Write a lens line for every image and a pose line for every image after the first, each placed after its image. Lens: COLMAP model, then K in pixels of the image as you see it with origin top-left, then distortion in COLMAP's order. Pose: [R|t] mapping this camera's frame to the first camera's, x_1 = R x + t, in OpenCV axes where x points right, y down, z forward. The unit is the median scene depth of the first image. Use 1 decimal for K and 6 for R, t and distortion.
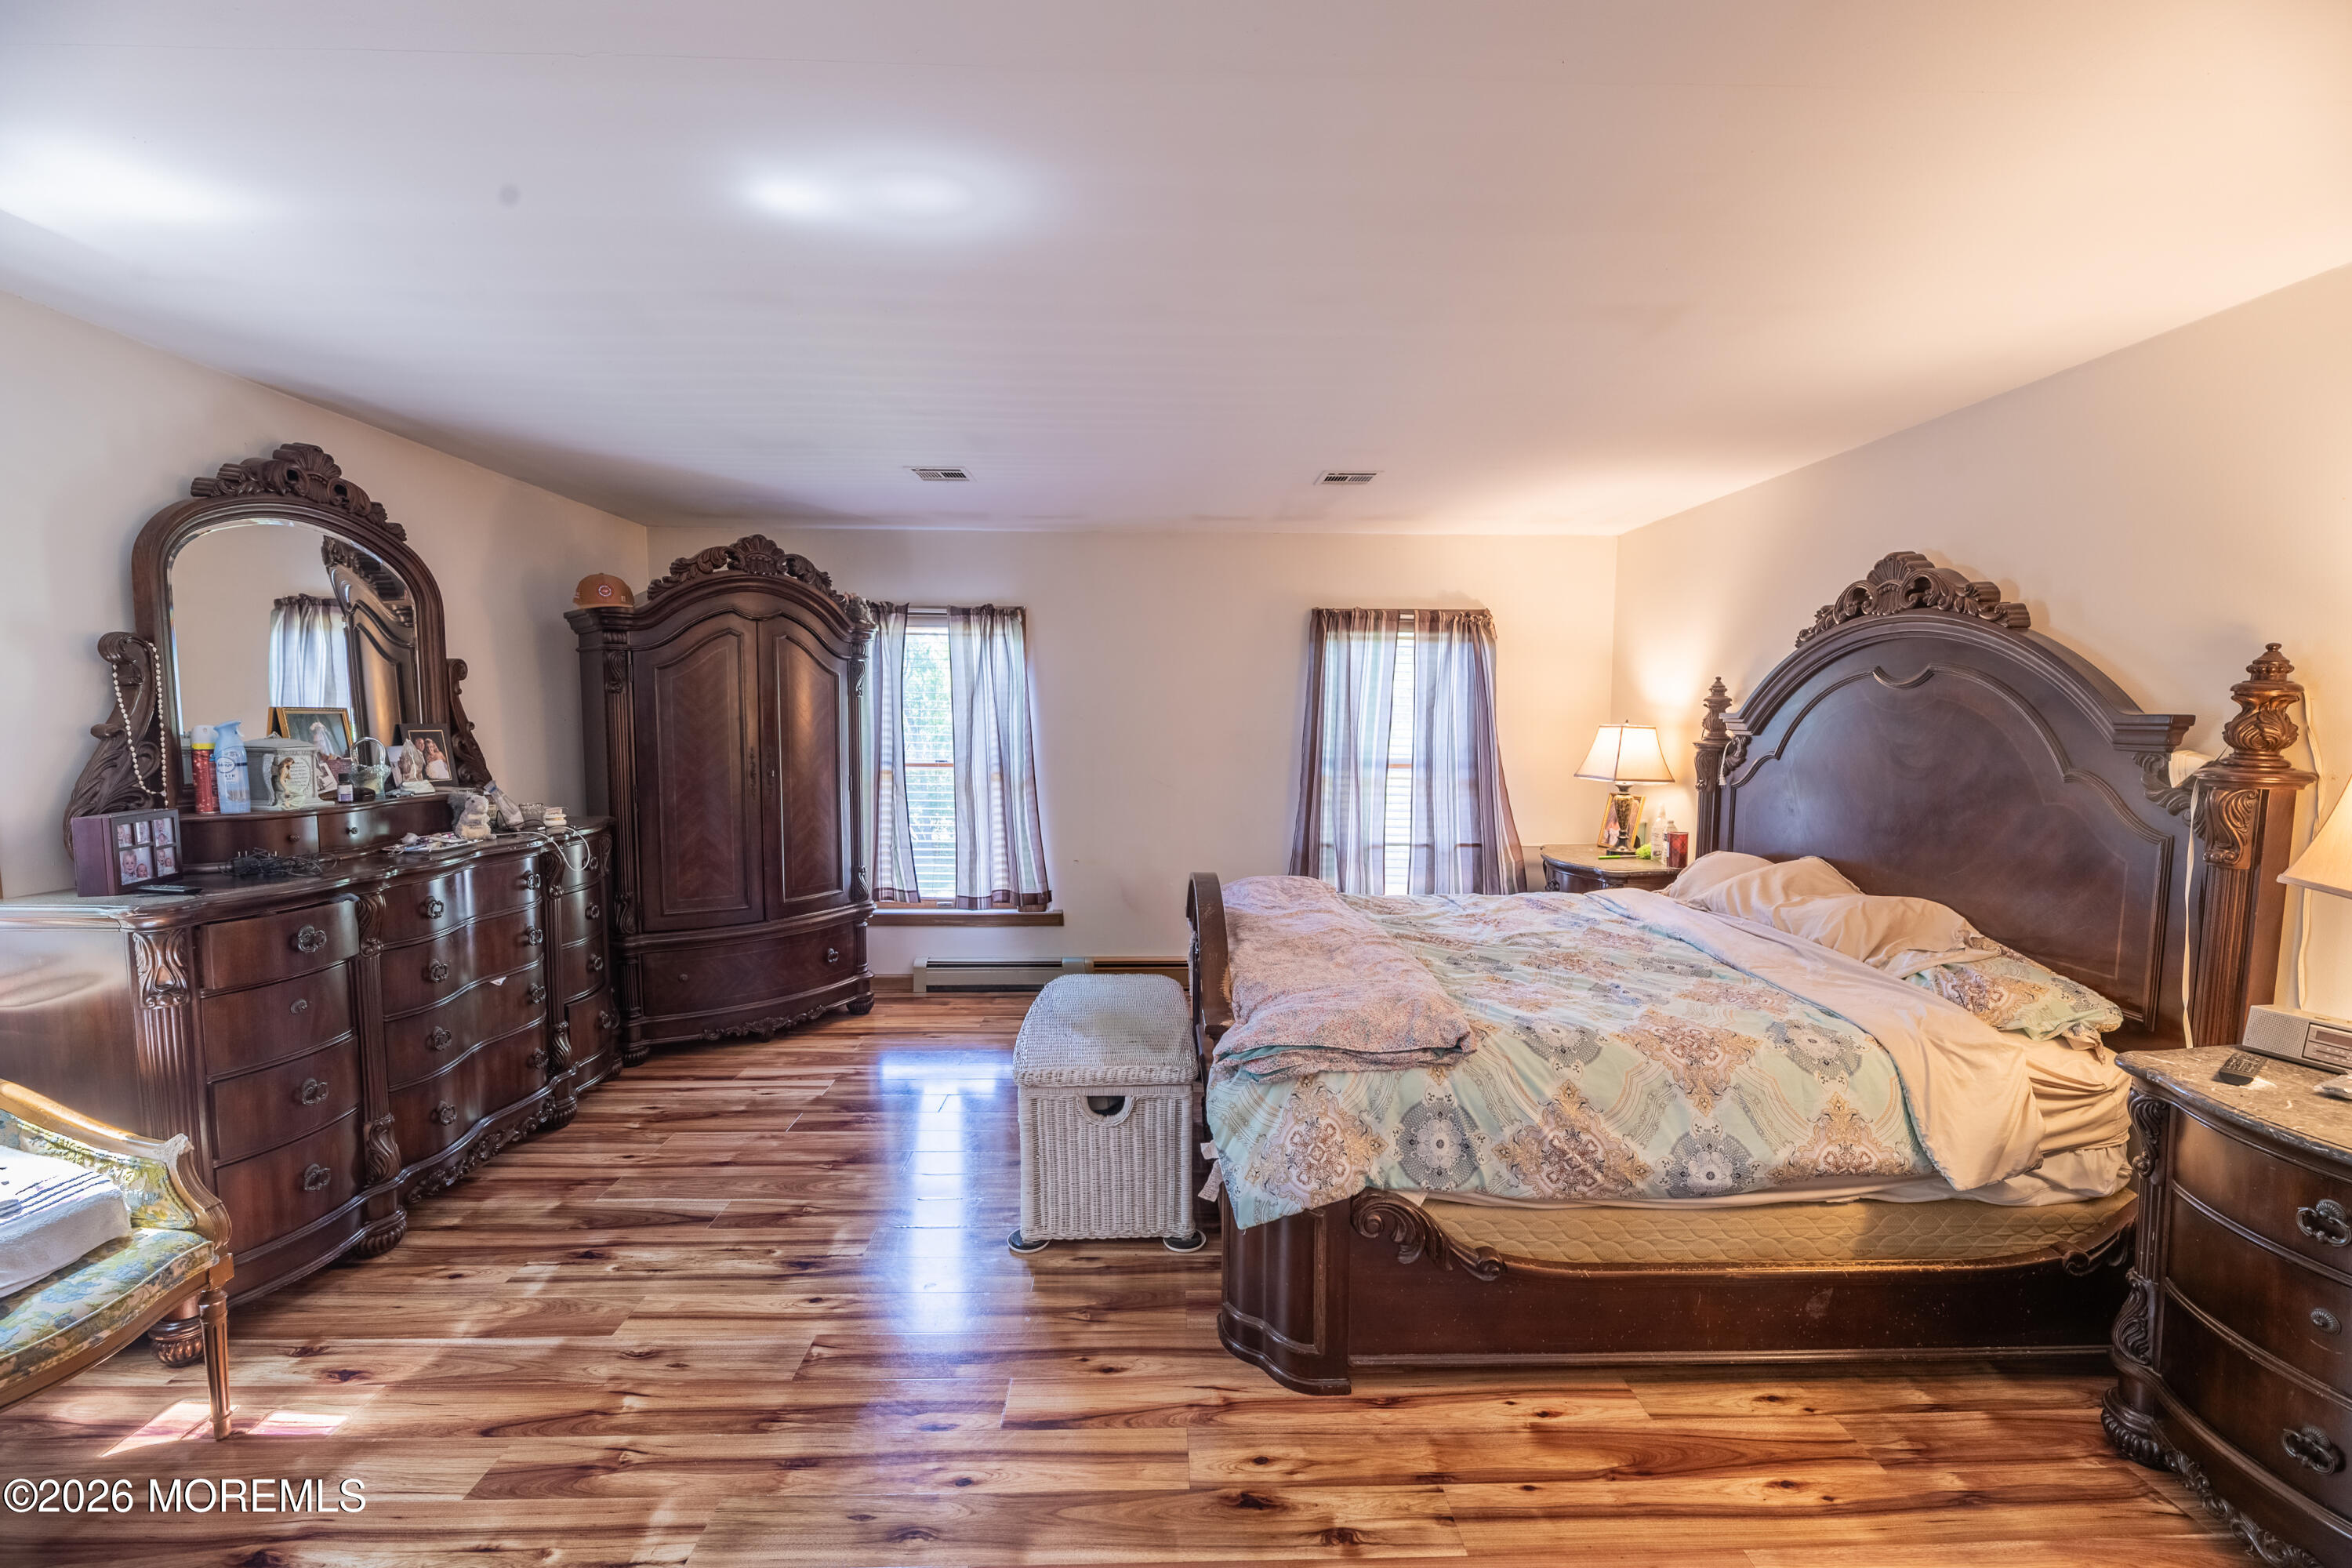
lens RADIAL K [[980.8, 0, 1179.2], [0, 980.8, 792.3], [0, 0, 1]] dist [-0.001222, -0.001027]
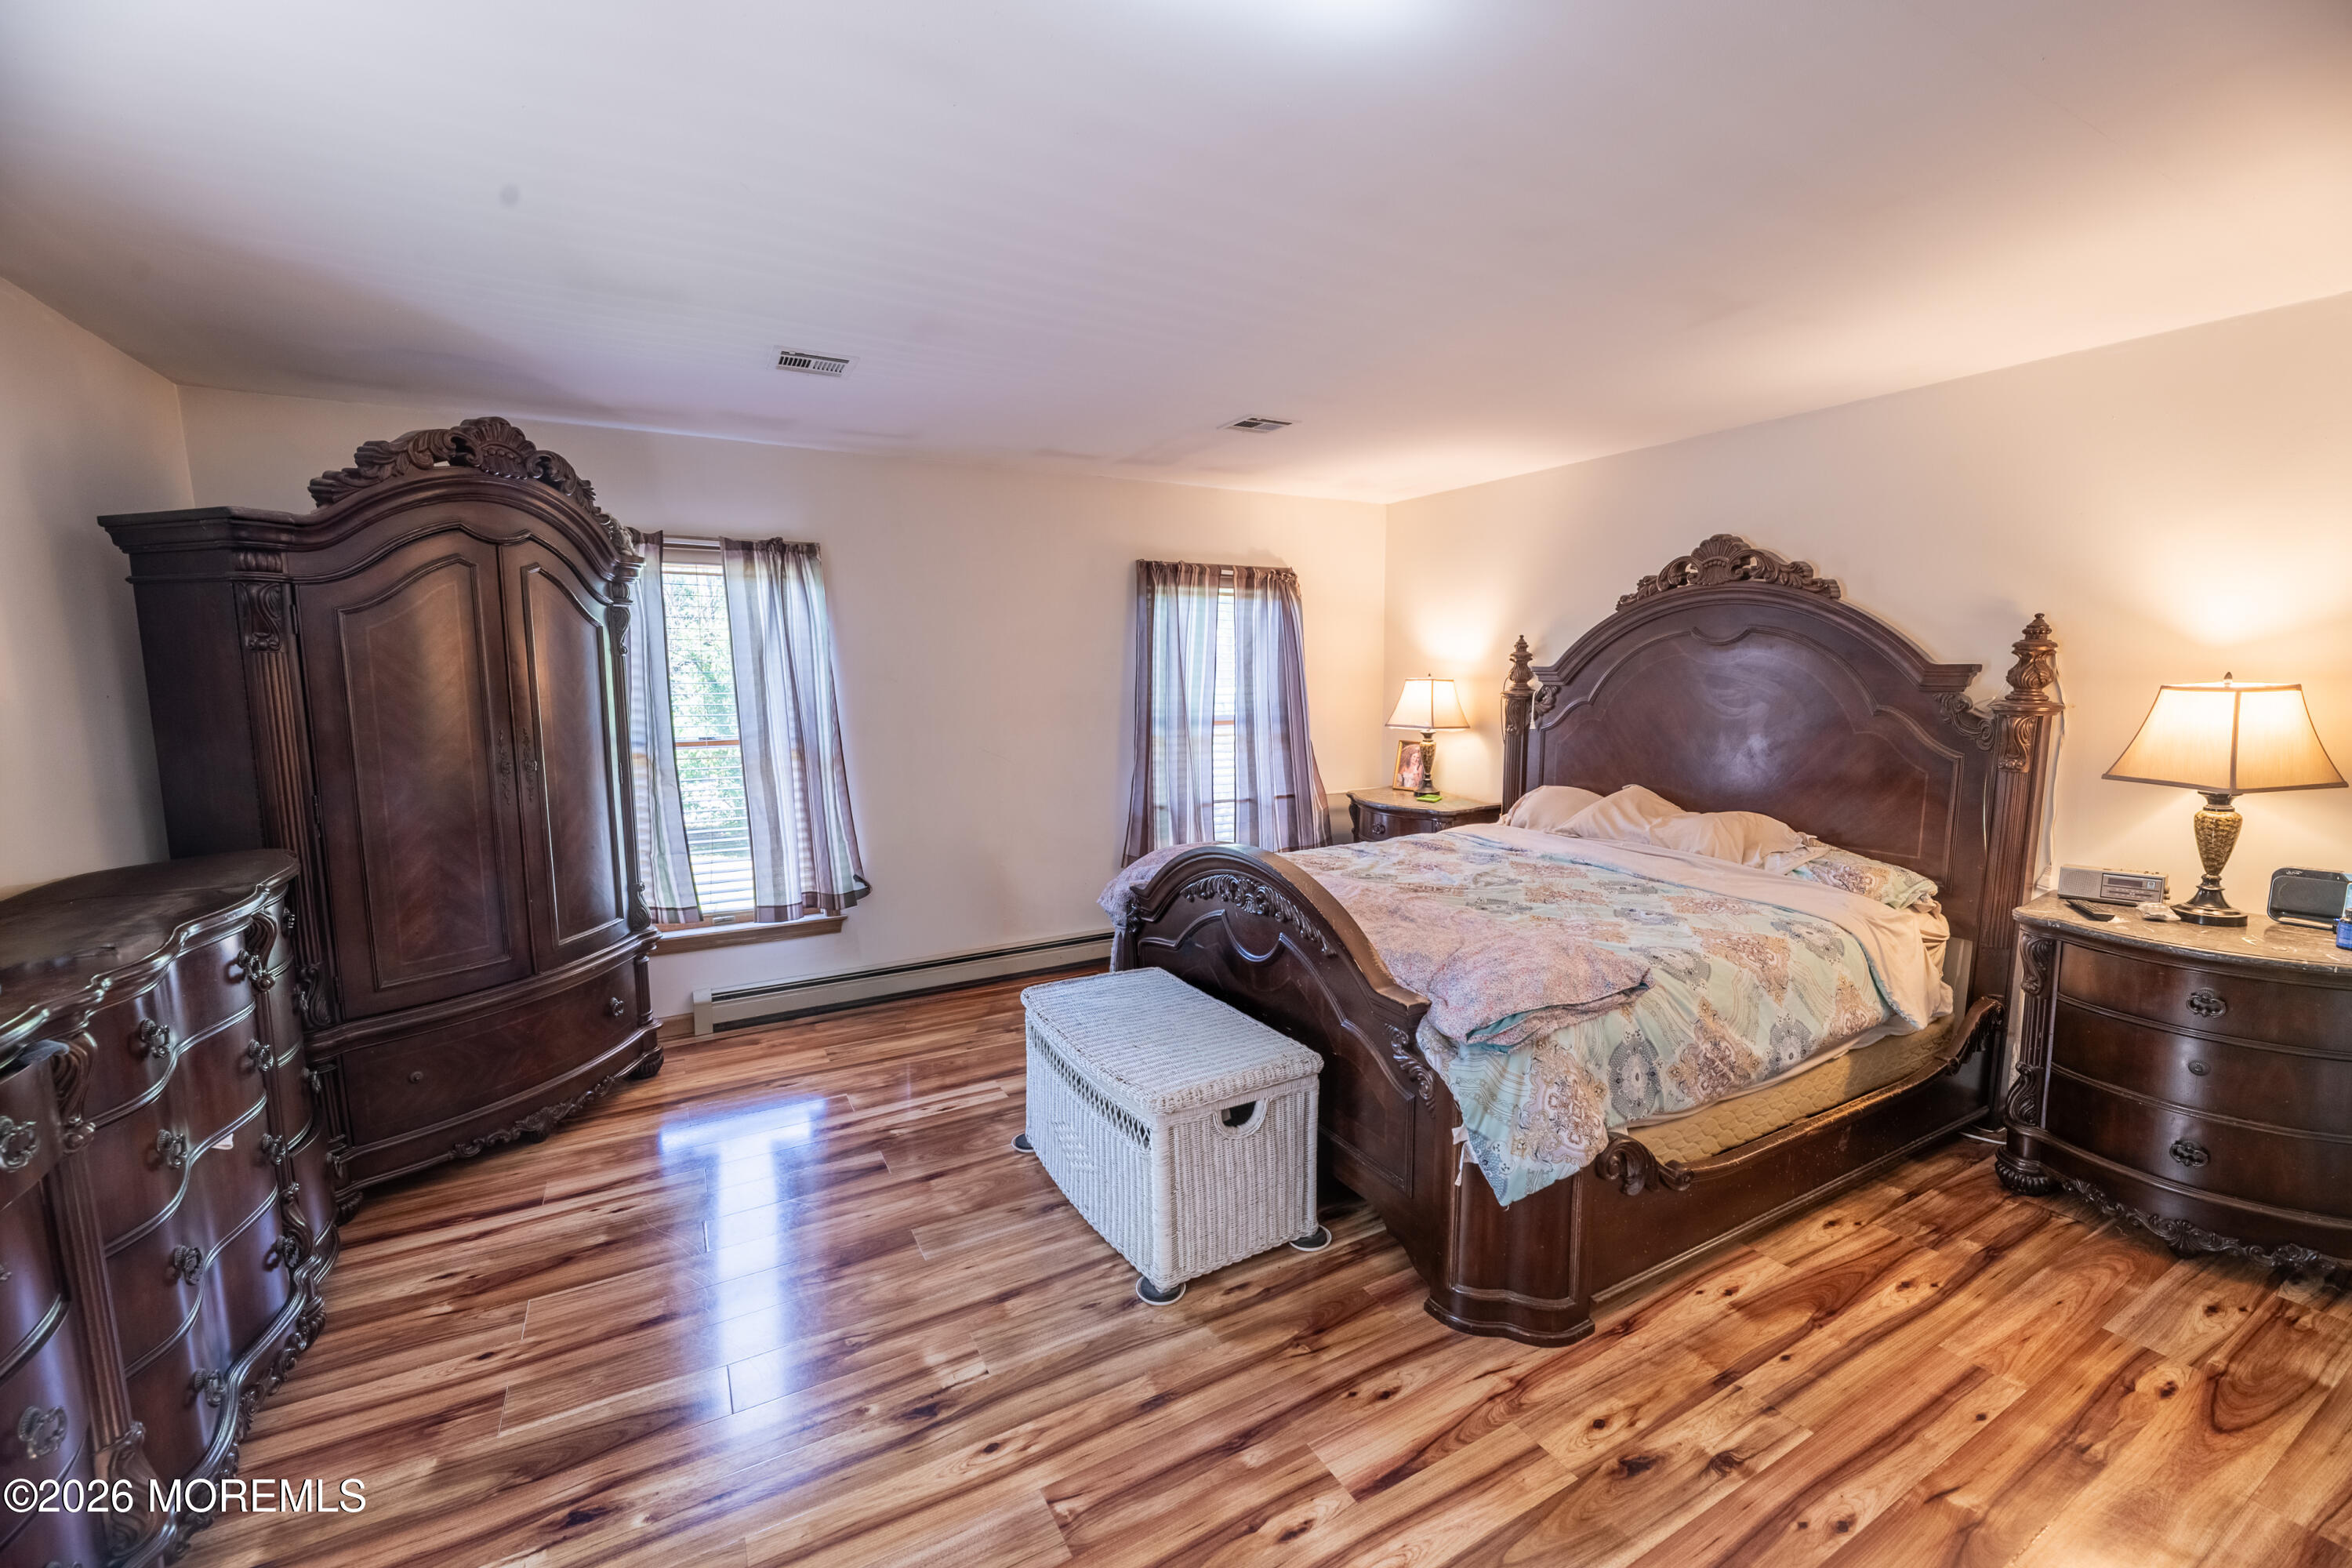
lens RADIAL K [[980.8, 0, 1179.2], [0, 980.8, 792.3], [0, 0, 1]] dist [-0.001222, -0.001027]
pose [[0.879914, -0.069818, 0.469975, -0.462368], [0.049336, 0.997224, 0.055777, -0.022754], [-0.472564, -0.025892, 0.880916, 0.220378]]
